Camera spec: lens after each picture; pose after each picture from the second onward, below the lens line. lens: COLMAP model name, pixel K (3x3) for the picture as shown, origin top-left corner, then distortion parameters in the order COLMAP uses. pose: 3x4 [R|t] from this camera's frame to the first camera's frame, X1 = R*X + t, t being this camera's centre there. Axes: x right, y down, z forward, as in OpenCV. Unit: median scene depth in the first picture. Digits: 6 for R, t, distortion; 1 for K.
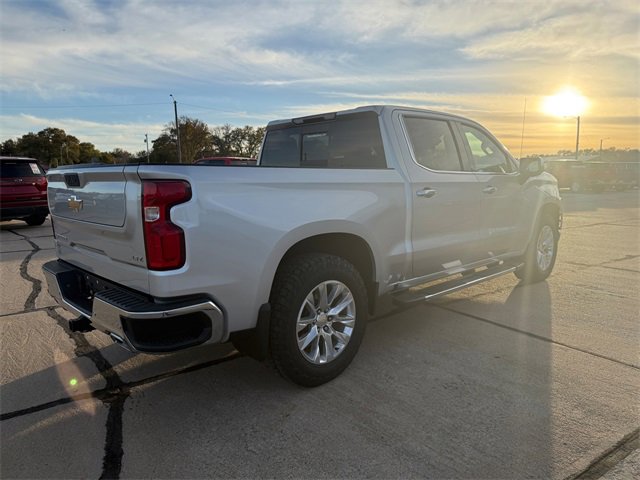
lens RADIAL K [[468.1, 0, 320.6], [0, 468.1, 219.7], [0, 0, 1]] dist [-0.003102, -0.007408]
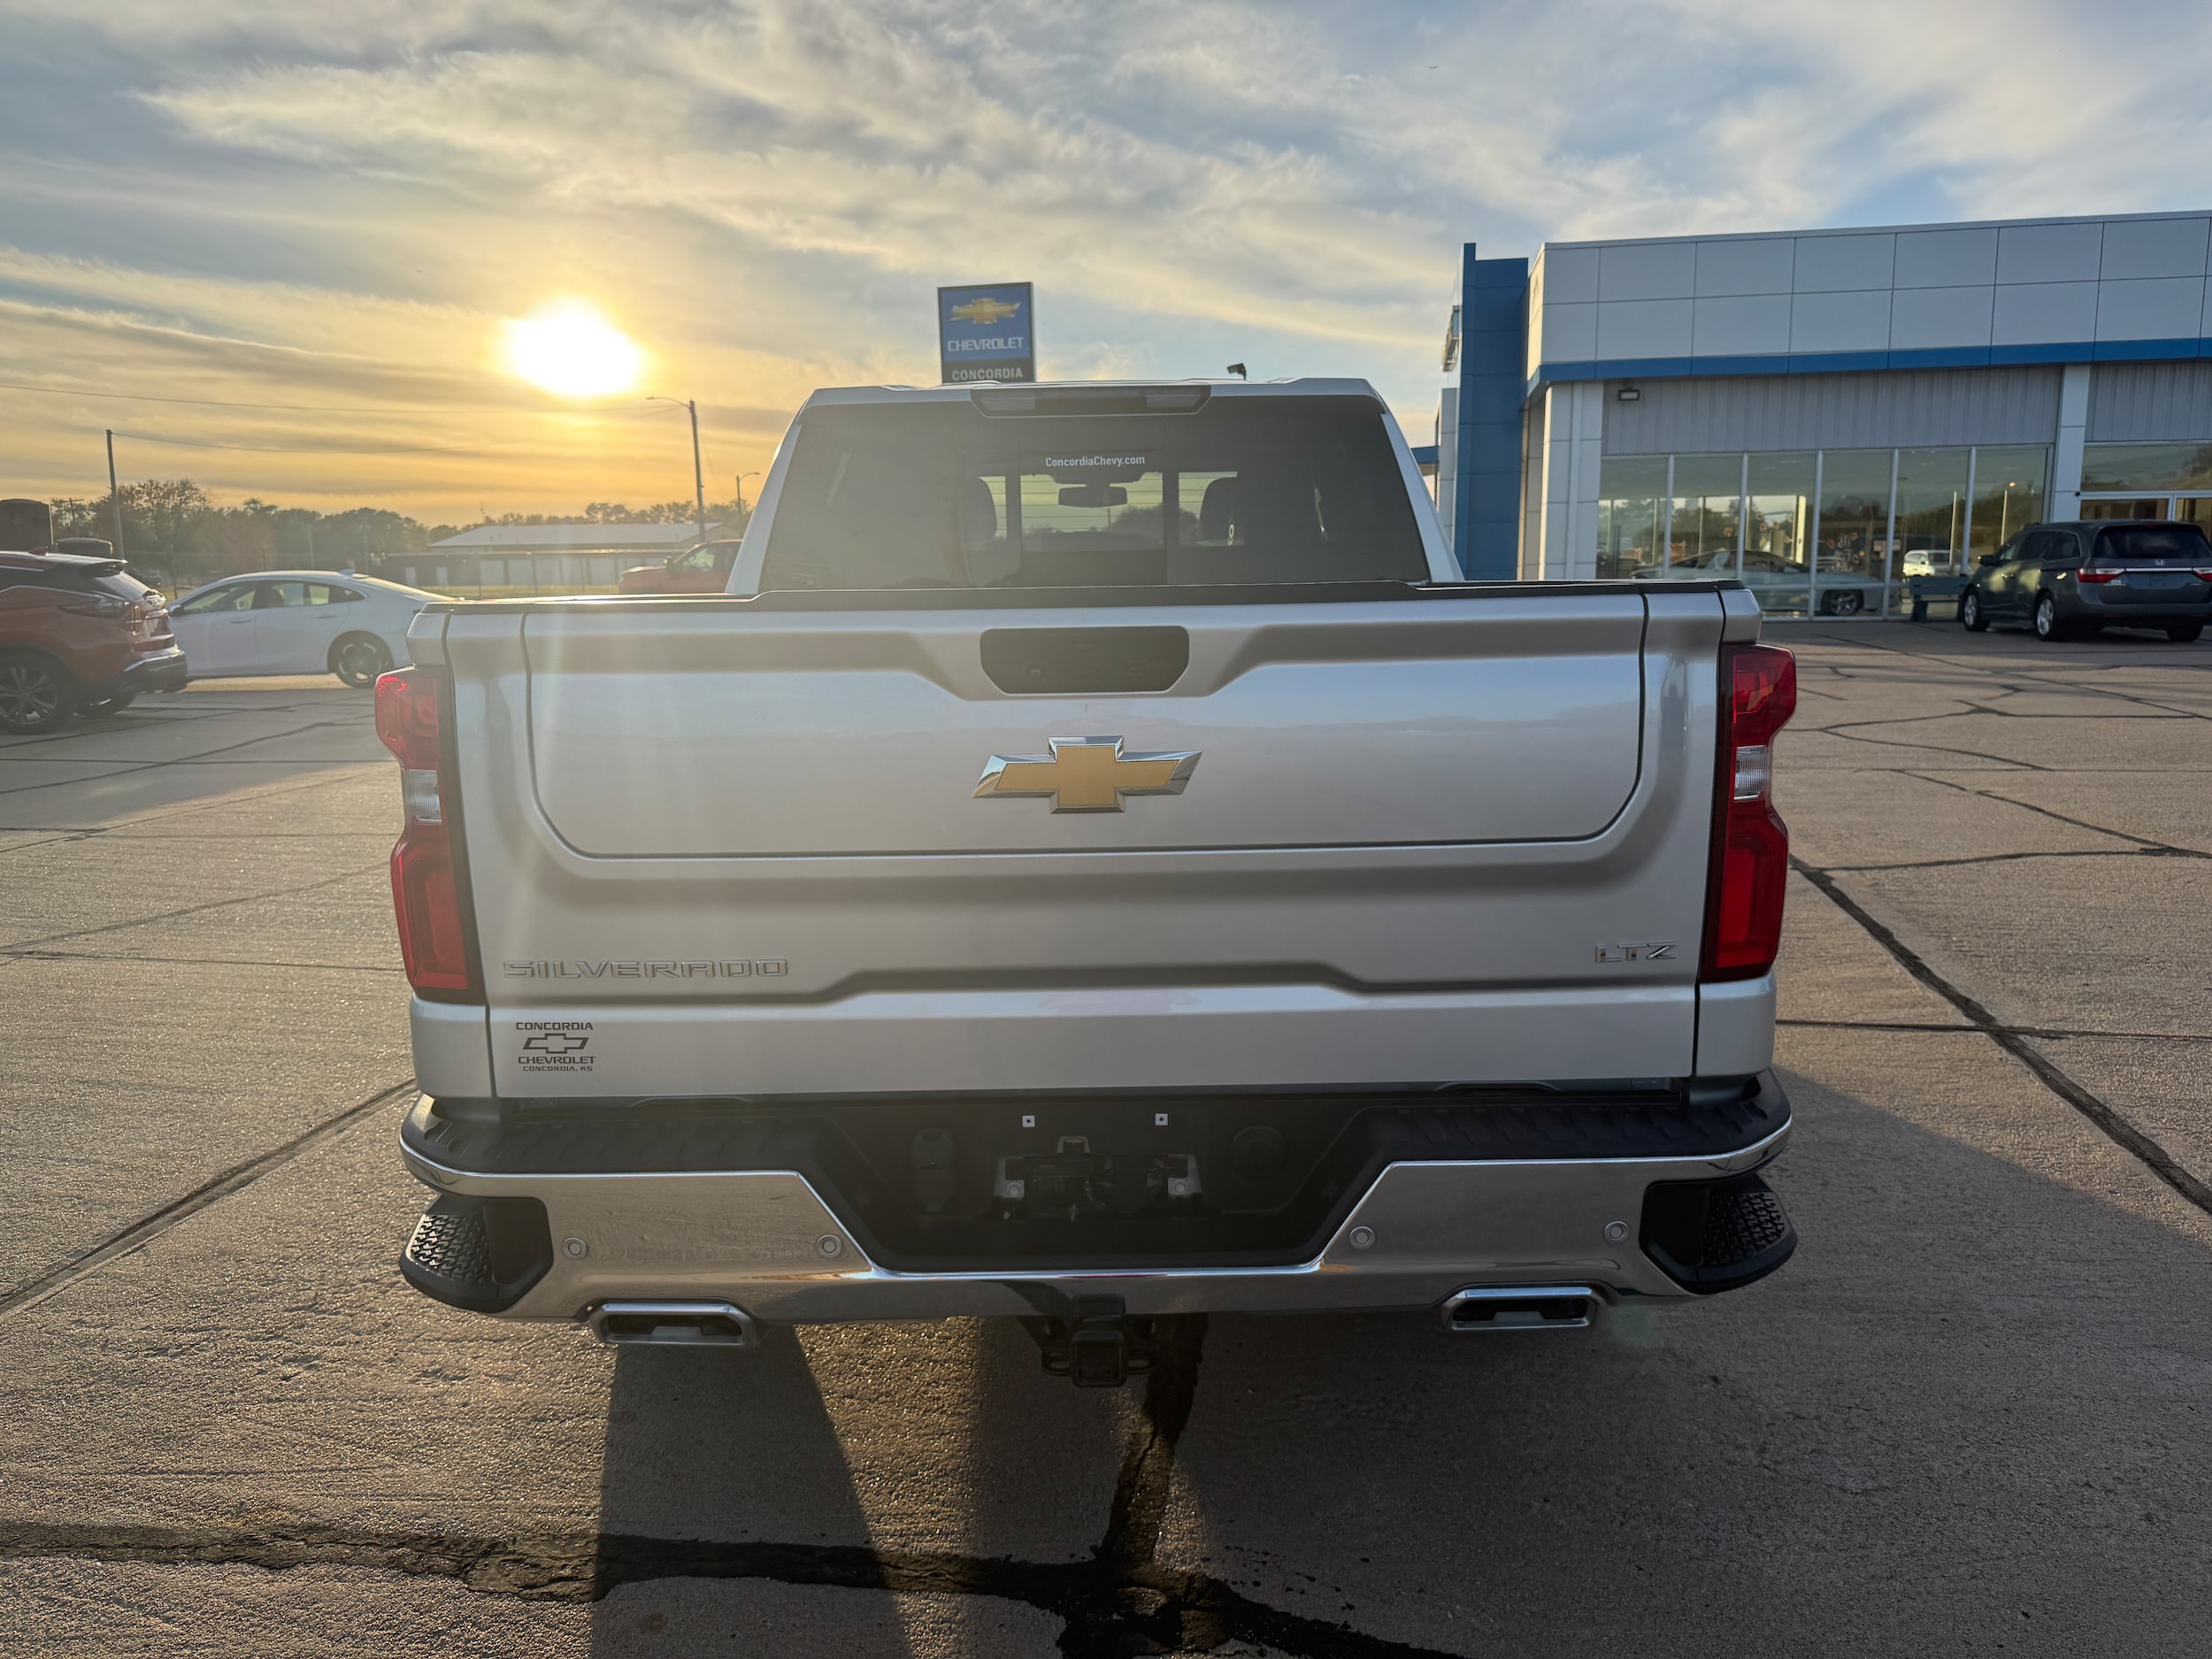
lens RADIAL K [[1593.6, 0, 1116.9], [0, 1593.6, 821.3], [0, 0, 1]] dist [0.002417, -0.012669]
pose [[0.688799, -0.113697, 0.715981, -0.843477], [0.075594, 0.993505, 0.085044, -0.060949], [-0.721000, -0.004454, 0.692921, 0.427426]]
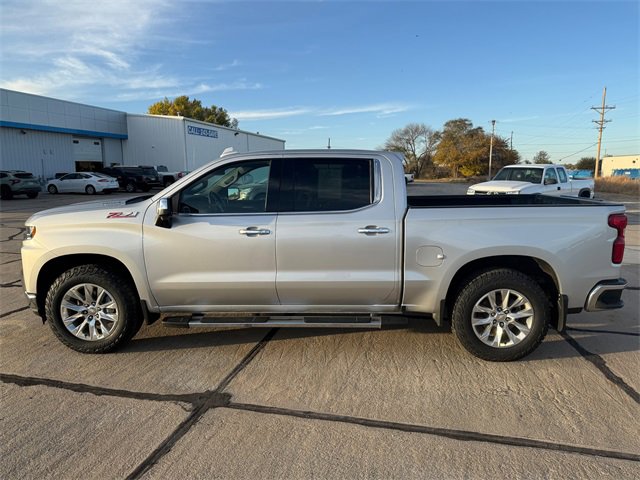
lens RADIAL K [[451.3, 0, 323.6], [0, 451.3, 249.7], [0, 0, 1]] dist [0.046085, -0.049437]
pose [[-0.704000, -0.108977, 0.701789, -0.873632], [0.078856, 0.970053, 0.229738, -0.329245], [-0.705809, 0.217075, -0.674323, 2.397182]]
